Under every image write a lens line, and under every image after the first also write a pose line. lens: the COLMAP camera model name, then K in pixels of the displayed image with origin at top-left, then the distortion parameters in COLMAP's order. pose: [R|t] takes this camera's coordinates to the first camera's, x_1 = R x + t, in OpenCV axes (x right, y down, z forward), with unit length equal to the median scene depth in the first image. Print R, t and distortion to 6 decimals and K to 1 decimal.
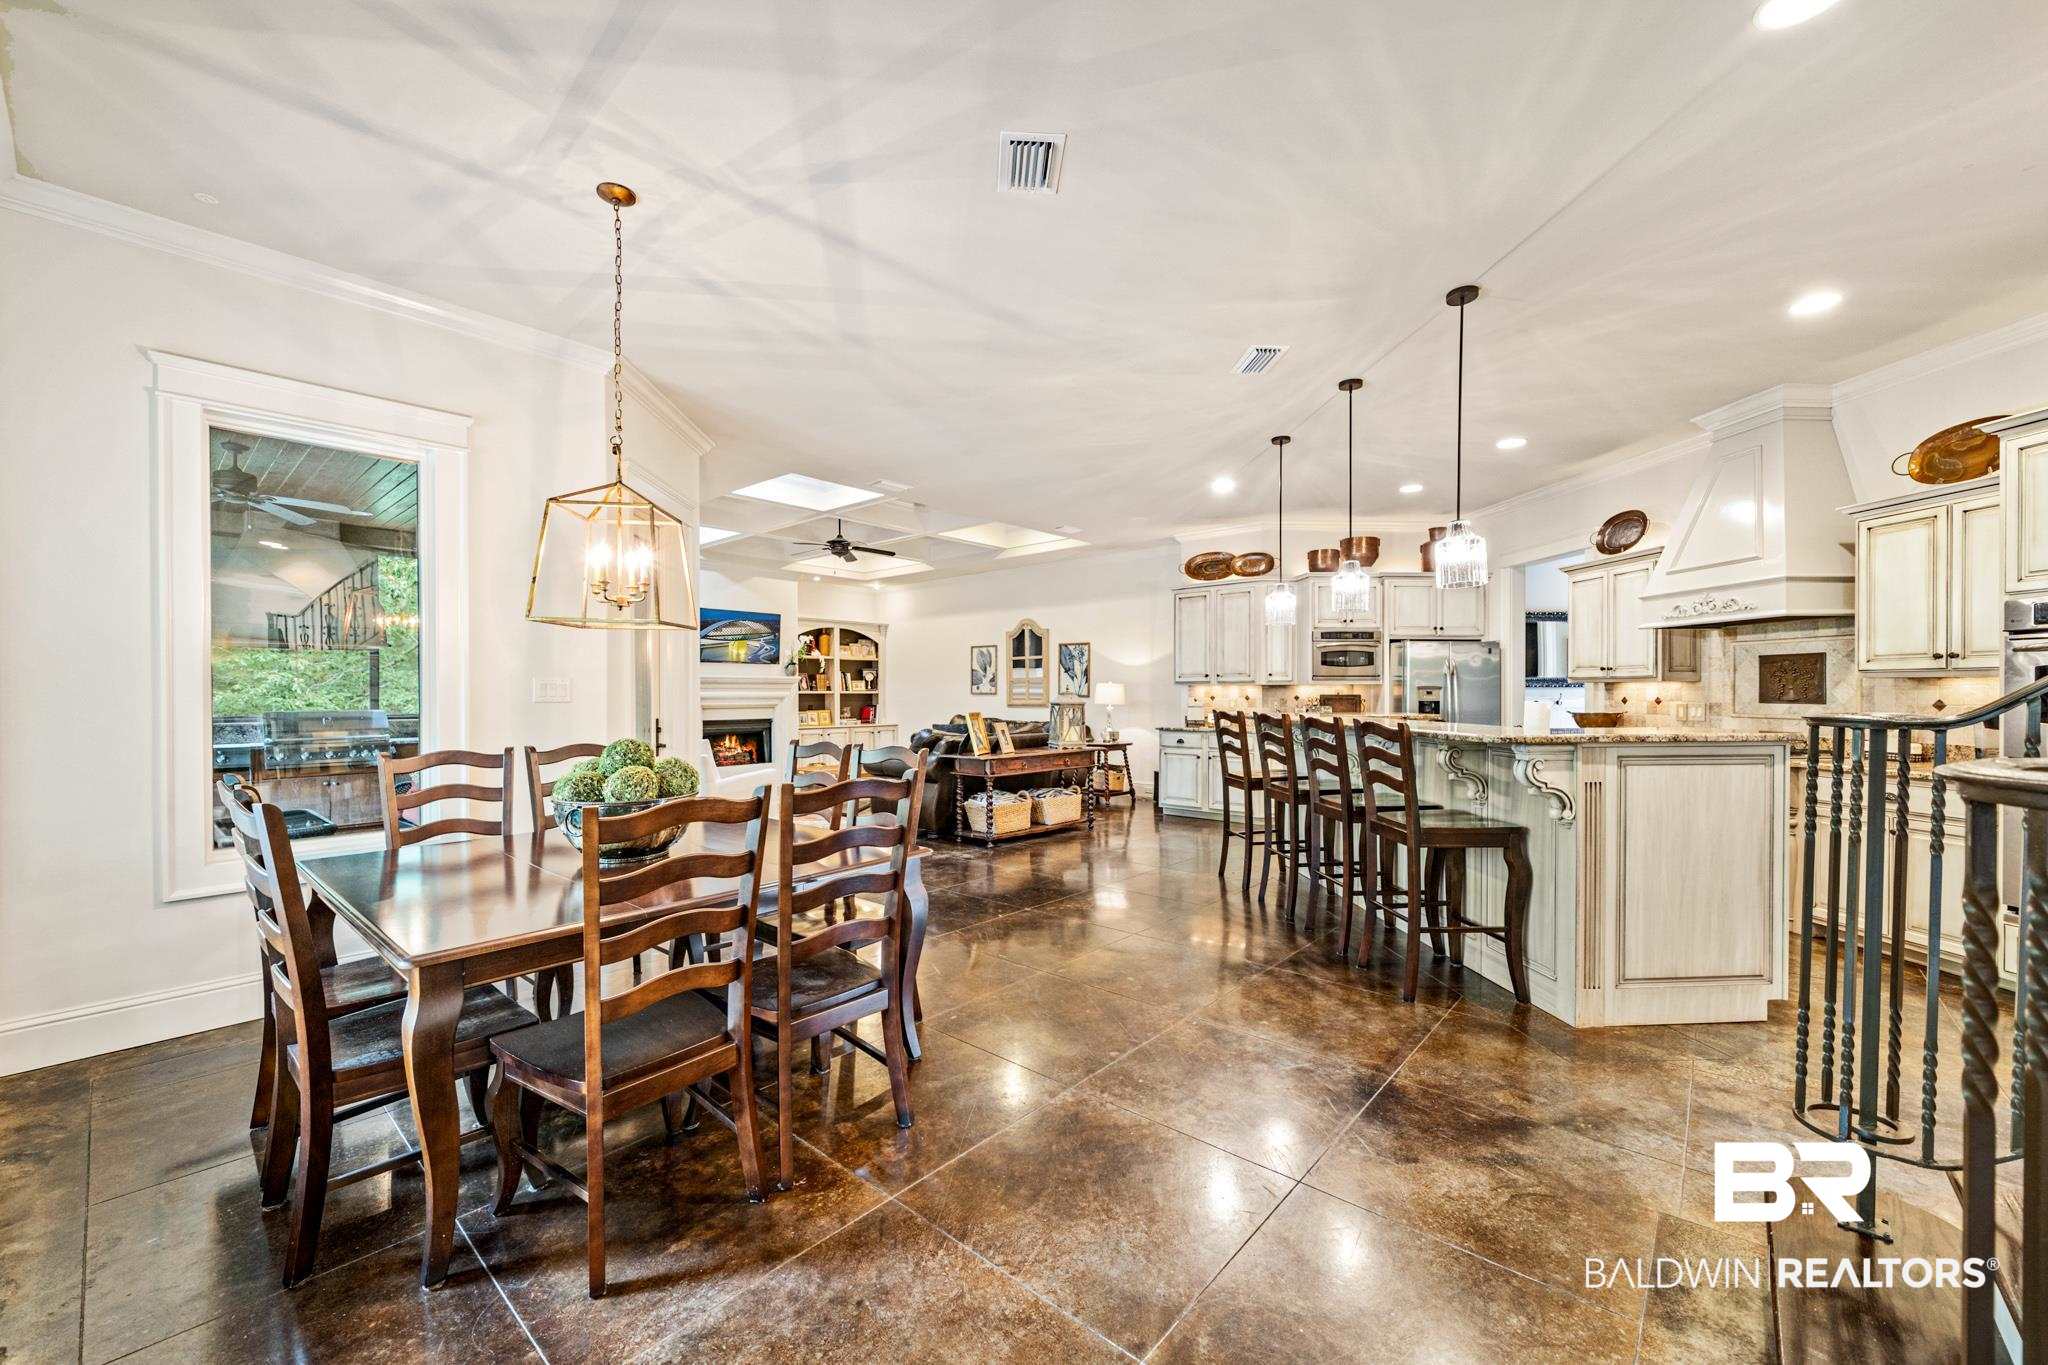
lens RADIAL K [[795.9, 0, 1022.6], [0, 795.9, 695.0], [0, 0, 1]] dist [-0.000779, -0.000065]
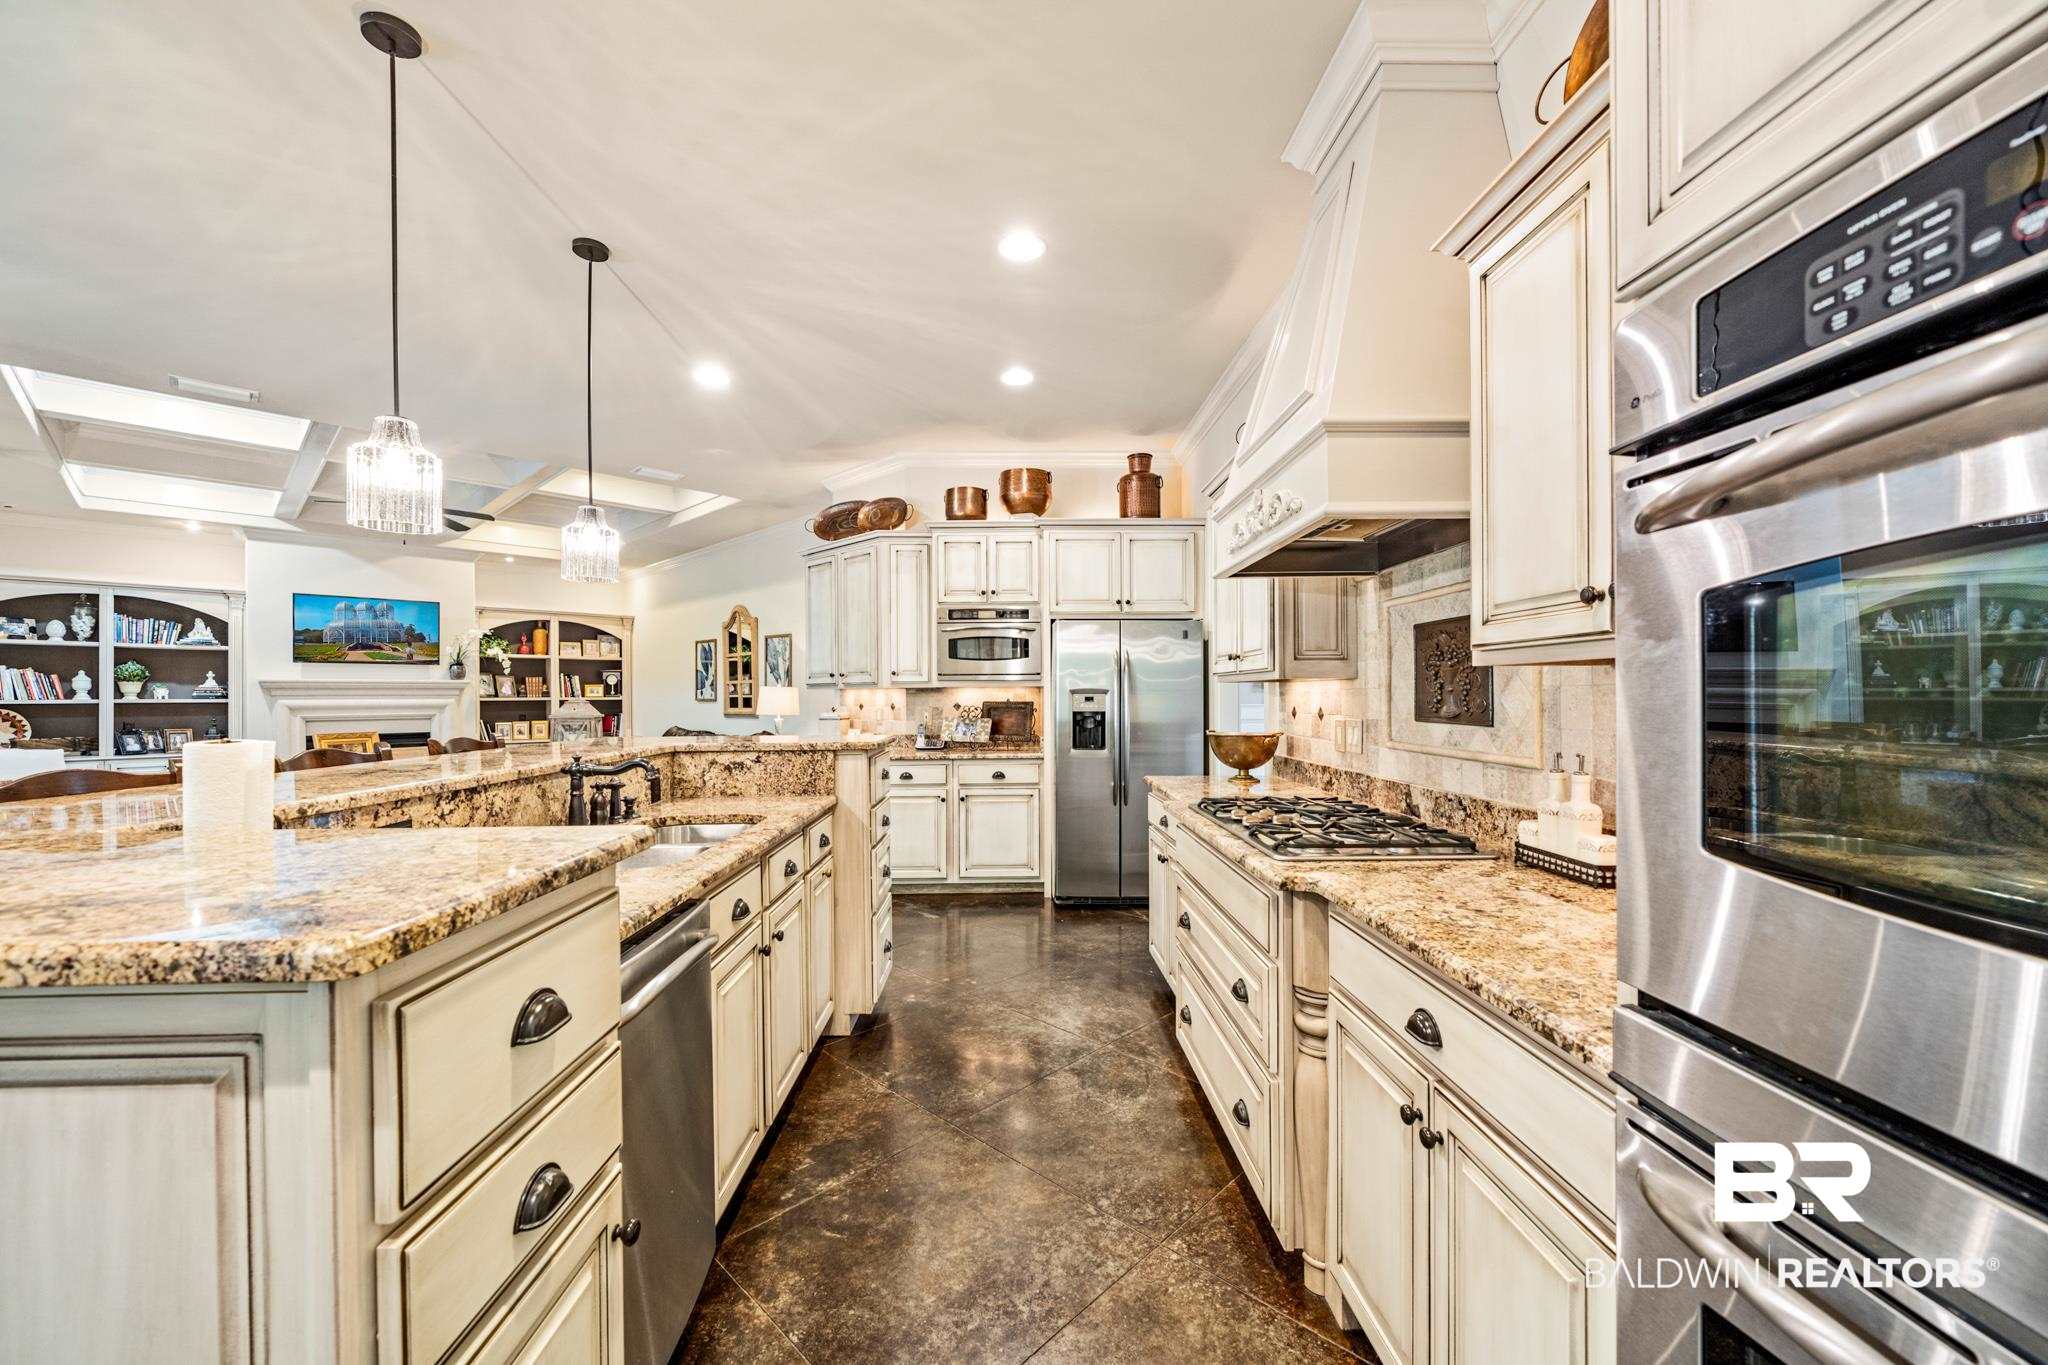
lens RADIAL K [[795.9, 0, 1011.0], [0, 795.9, 698.1], [0, 0, 1]] dist [-0.000779, -0.000065]
pose [[0.998623, -0.004001, -0.052304, 0.401728], [0.004021, 0.999992, 0.000279, -0.003383], [0.052303, -0.000489, 0.998631, 0.285381]]
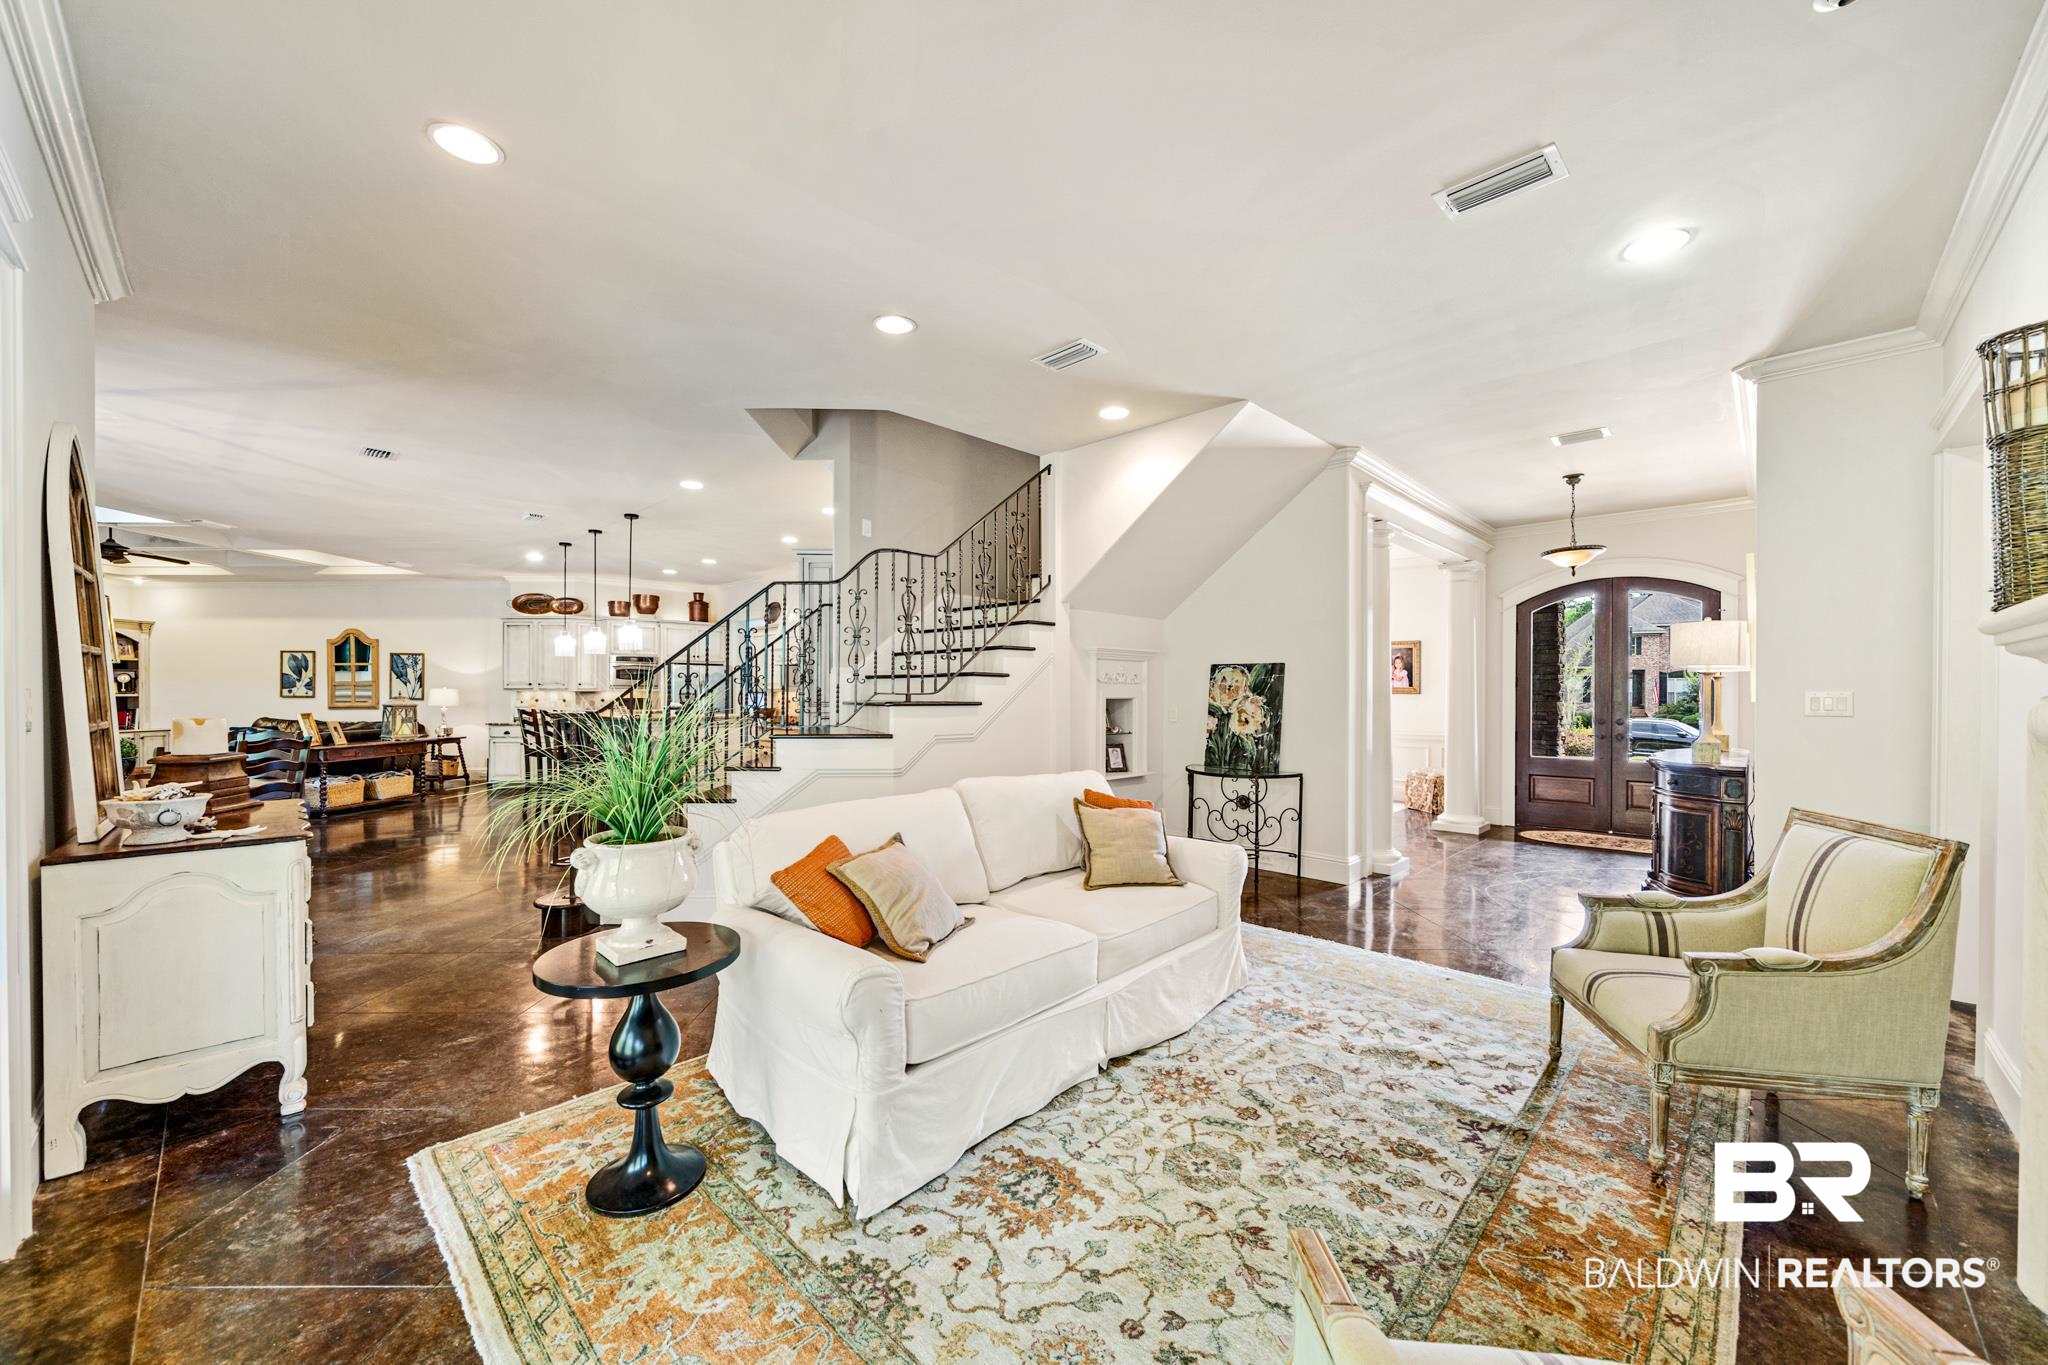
lens RADIAL K [[795.9, 0, 1032.2], [0, 795.9, 694.5], [0, 0, 1]] dist [-0.000779, -0.000065]
pose [[0.746688, 0.000383, 0.665174, -0.031500], [-0.000673, 1.000000, 0.000179, -0.007121], [-0.665174, -0.000582, 0.746688, -0.560204]]
